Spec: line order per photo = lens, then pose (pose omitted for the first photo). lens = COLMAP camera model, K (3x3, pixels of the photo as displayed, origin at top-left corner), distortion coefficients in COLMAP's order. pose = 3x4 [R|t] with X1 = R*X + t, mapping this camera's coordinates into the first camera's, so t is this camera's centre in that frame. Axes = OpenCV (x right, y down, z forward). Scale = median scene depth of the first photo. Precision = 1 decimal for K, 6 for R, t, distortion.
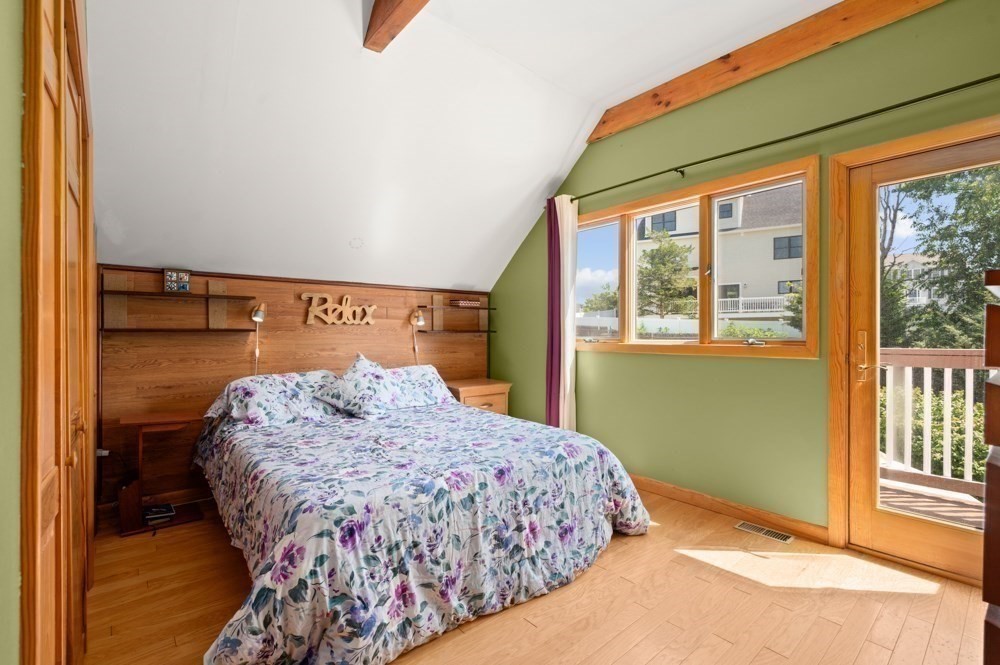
lens RADIAL K [[453.0, 0, 505.2], [0, 453.0, 331.1], [0, 0, 1]] dist [-0.014981, -0.000298]
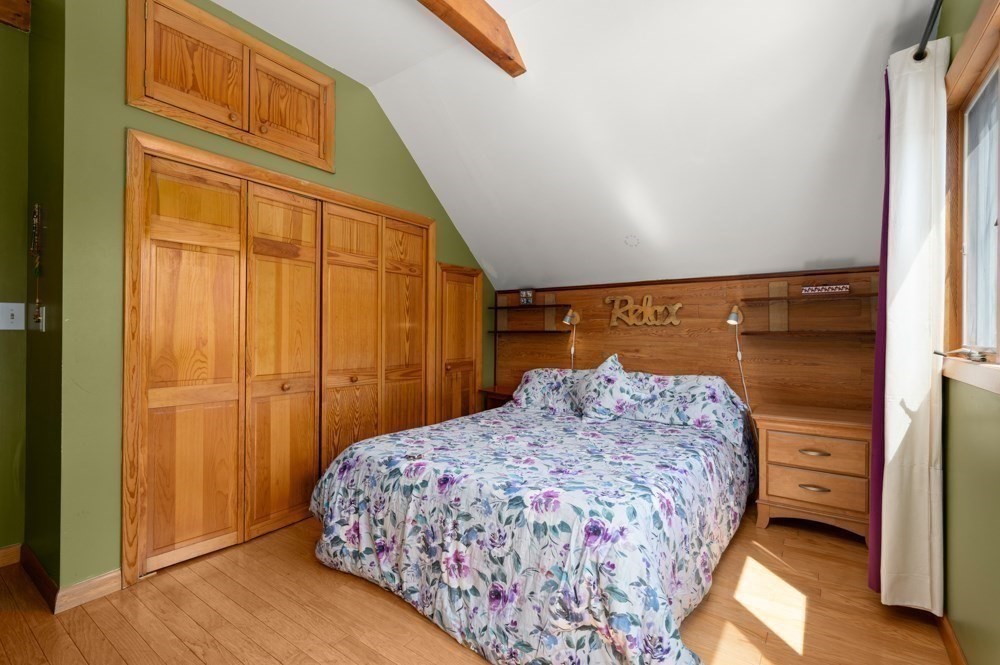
lens RADIAL K [[453.0, 0, 505.2], [0, 453.0, 331.1], [0, 0, 1]] dist [-0.014981, -0.000298]
pose [[0.231853, -0.002701, -0.972747, 0.770364], [0.000967, 0.999996, -0.002546, -0.000758], [0.972750, -0.000351, 0.231854, 0.731990]]
